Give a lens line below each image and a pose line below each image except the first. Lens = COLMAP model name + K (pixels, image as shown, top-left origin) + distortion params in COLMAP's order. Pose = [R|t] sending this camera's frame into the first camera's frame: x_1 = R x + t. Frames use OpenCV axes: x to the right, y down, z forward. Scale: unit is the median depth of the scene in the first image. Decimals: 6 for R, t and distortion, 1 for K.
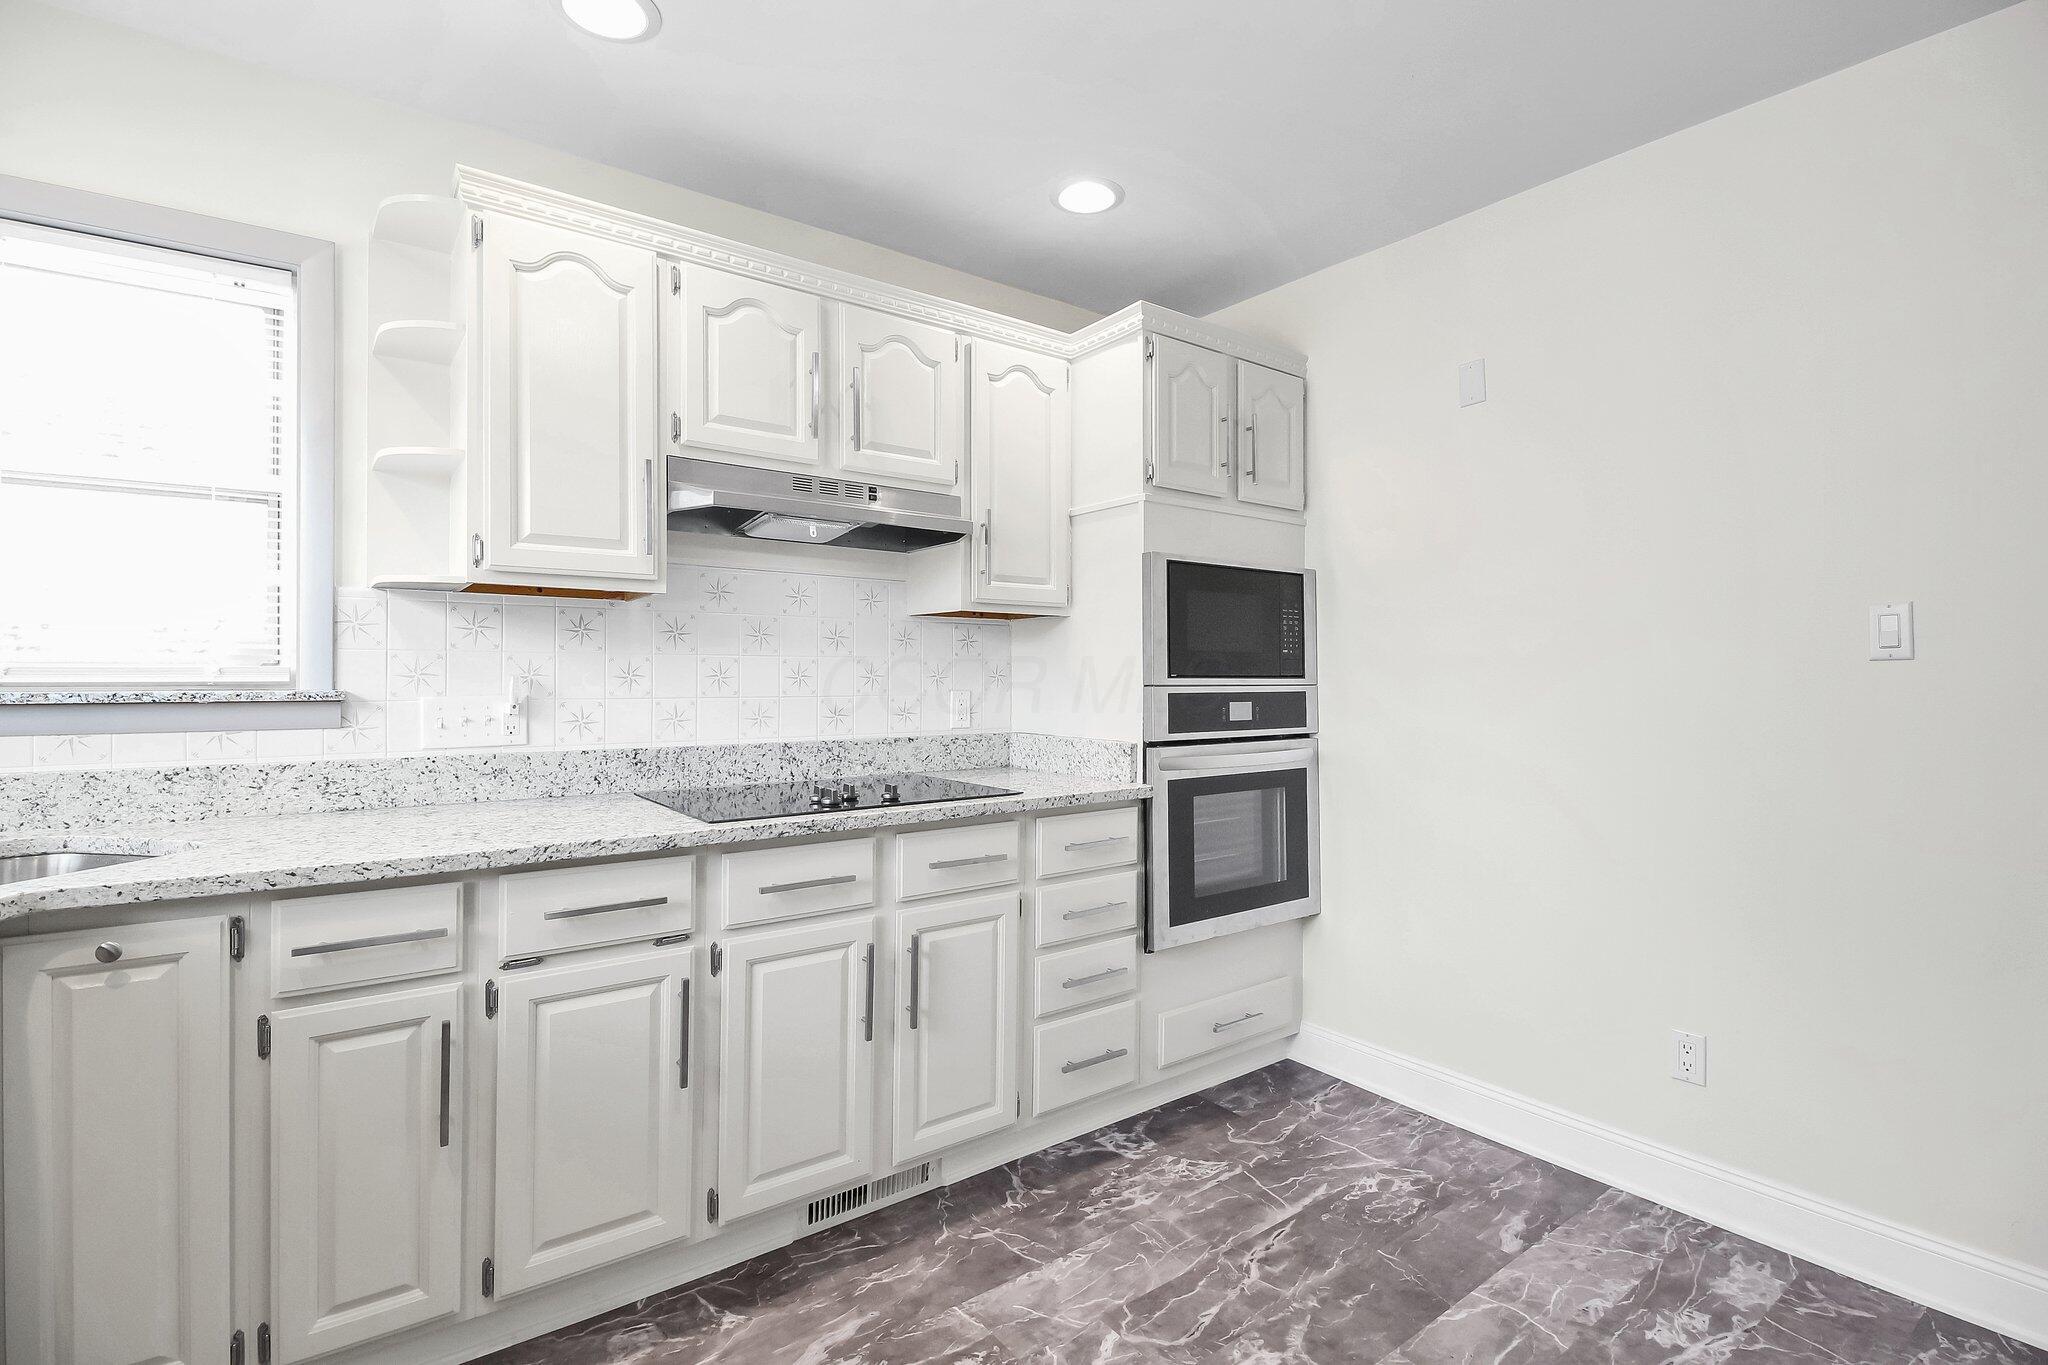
lens RADIAL K [[952.3, 0, 1059.7], [0, 952.3, 671.3], [0, 0, 1]] dist [-0.001770, -0.000429]
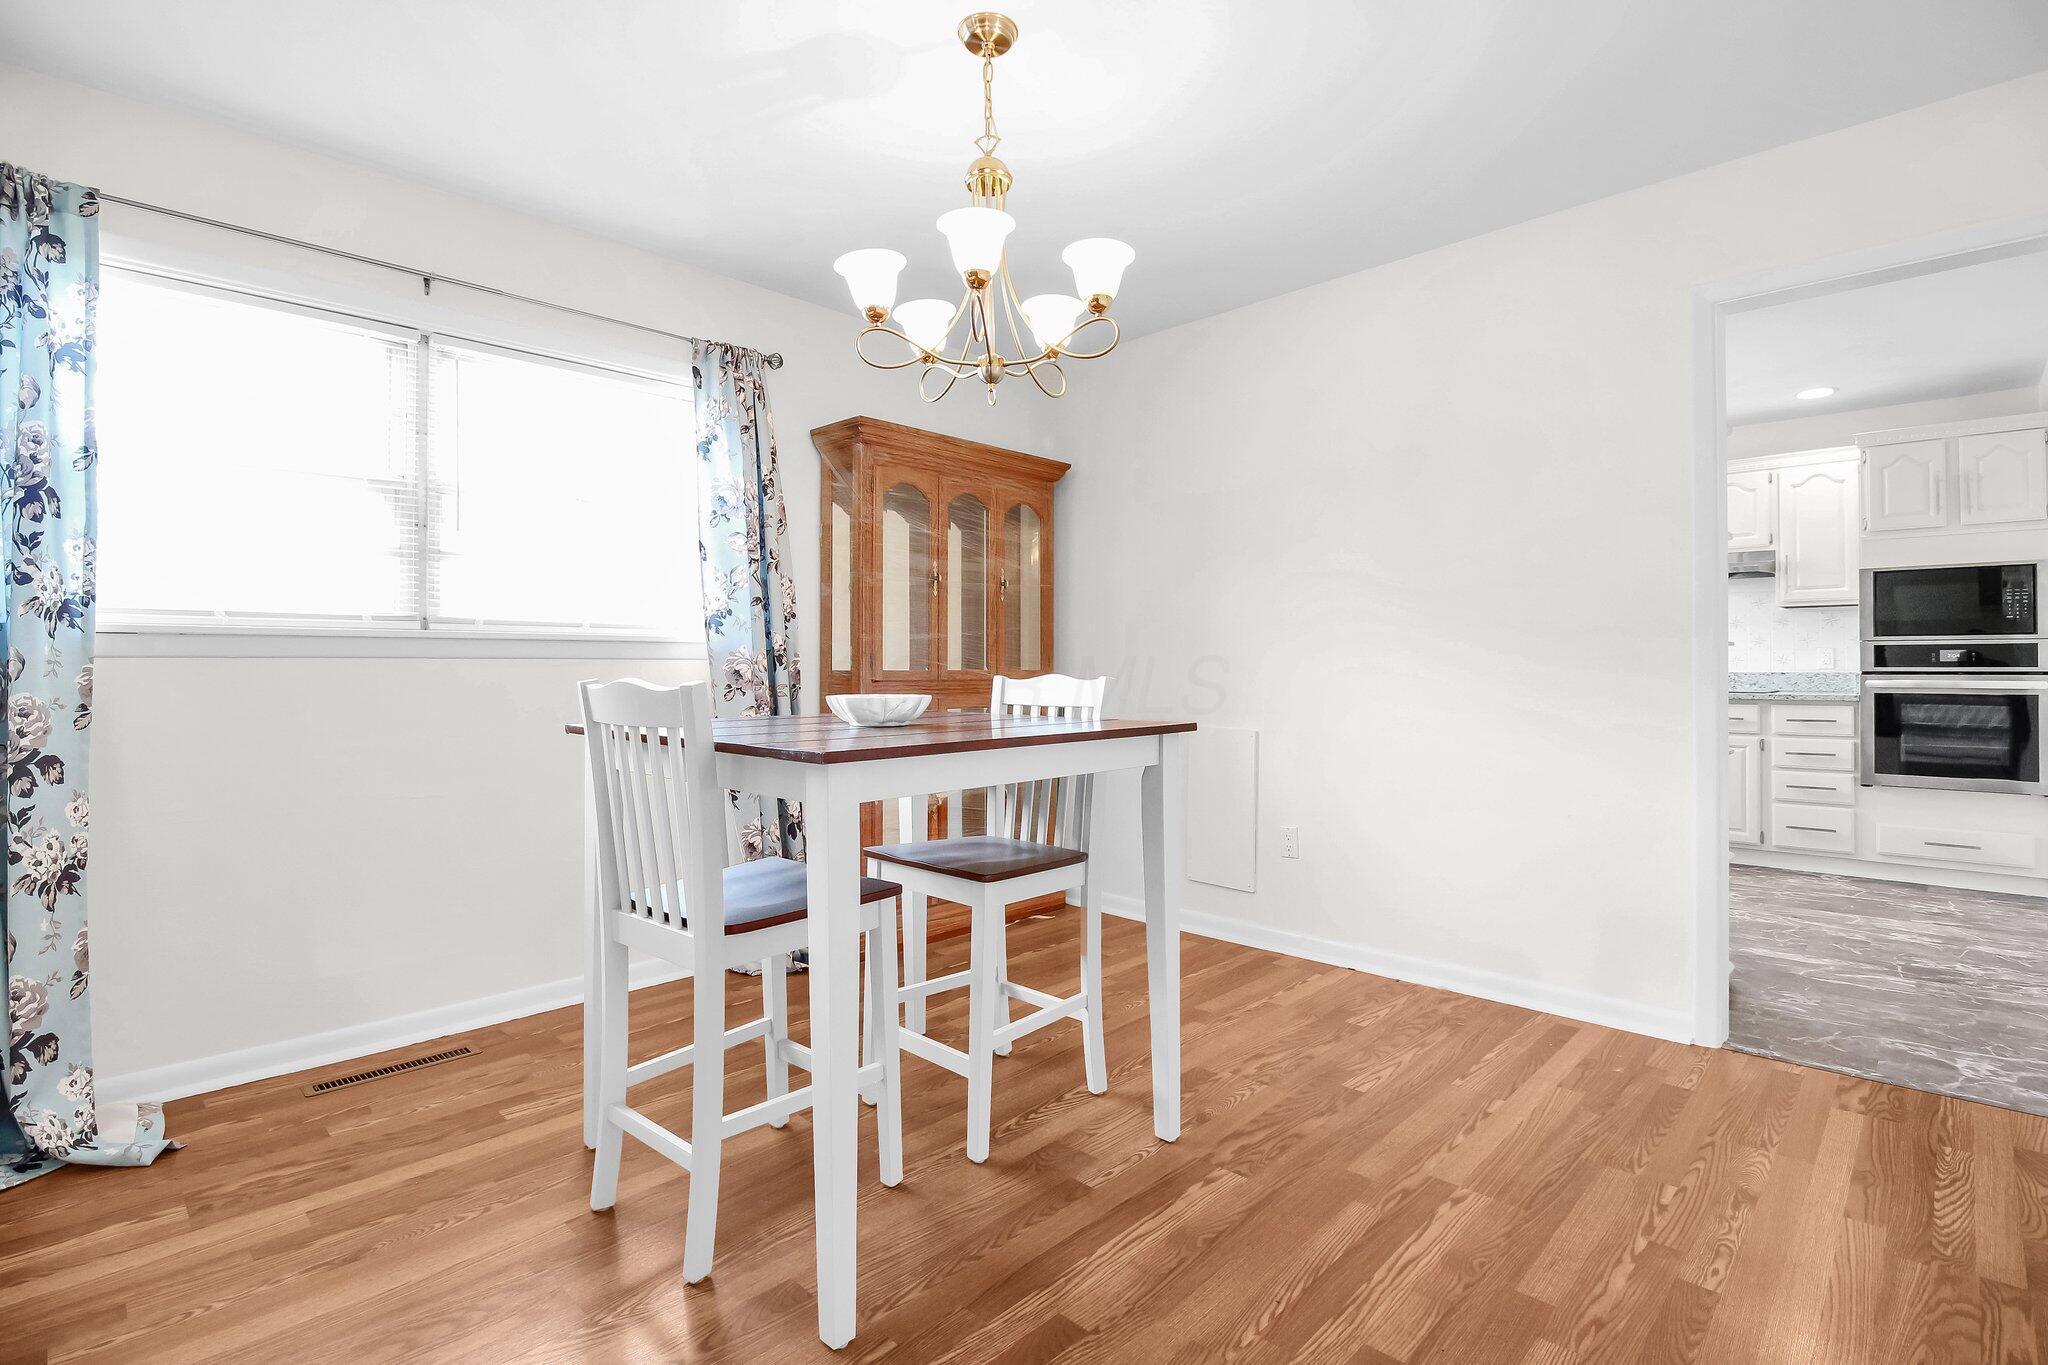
lens RADIAL K [[952.3, 0, 1059.7], [0, 952.3, 671.3], [0, 0, 1]] dist [-0.001770, -0.000429]
pose [[0.156662, 0.001575, -0.987651, 1.646786], [0.005682, 0.999981, 0.002496, 0.058913], [0.987636, -0.006003, 0.156650, -0.812744]]
